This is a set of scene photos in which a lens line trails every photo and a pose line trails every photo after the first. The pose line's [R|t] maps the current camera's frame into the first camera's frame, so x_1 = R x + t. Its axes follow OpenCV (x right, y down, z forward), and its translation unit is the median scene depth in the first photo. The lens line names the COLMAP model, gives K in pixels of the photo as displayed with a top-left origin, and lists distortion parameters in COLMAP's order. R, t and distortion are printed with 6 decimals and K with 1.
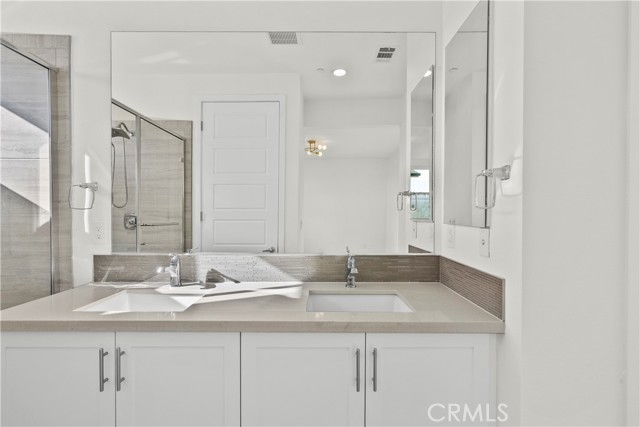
lens RADIAL K [[293.9, 0, 319.5], [0, 293.9, 215.2], [0, 0, 1]] dist [-0.002932, 0.001307]
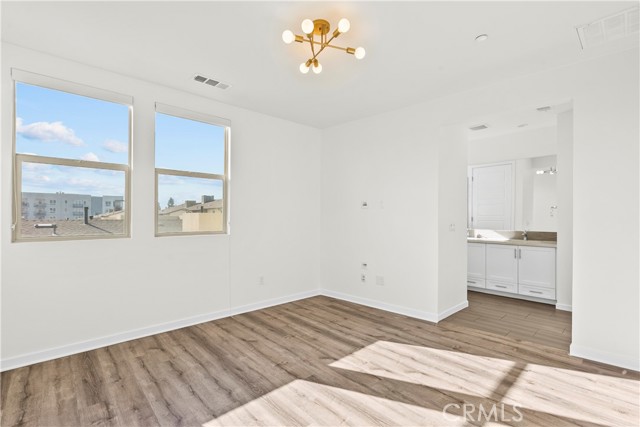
lens RADIAL K [[293.9, 0, 323.0], [0, 293.9, 213.9], [0, 0, 1]] dist [-0.002932, 0.001307]
pose [[0.678971, -0.010928, -0.734084, 0.890266], [-0.002653, 0.999846, -0.017338, 0.016351], [0.734161, 0.013719, 0.678837, -2.575852]]
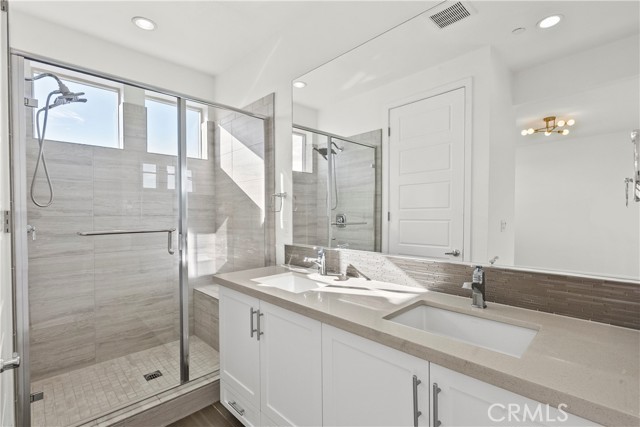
lens RADIAL K [[293.9, 0, 323.7], [0, 293.9, 214.2], [0, 0, 1]] dist [-0.002932, 0.001307]
pose [[0.705363, -0.006389, -0.708817, 0.351141], [0.004992, 0.999979, -0.004046, -0.001828], [0.708828, -0.000684, 0.705381, 0.145454]]
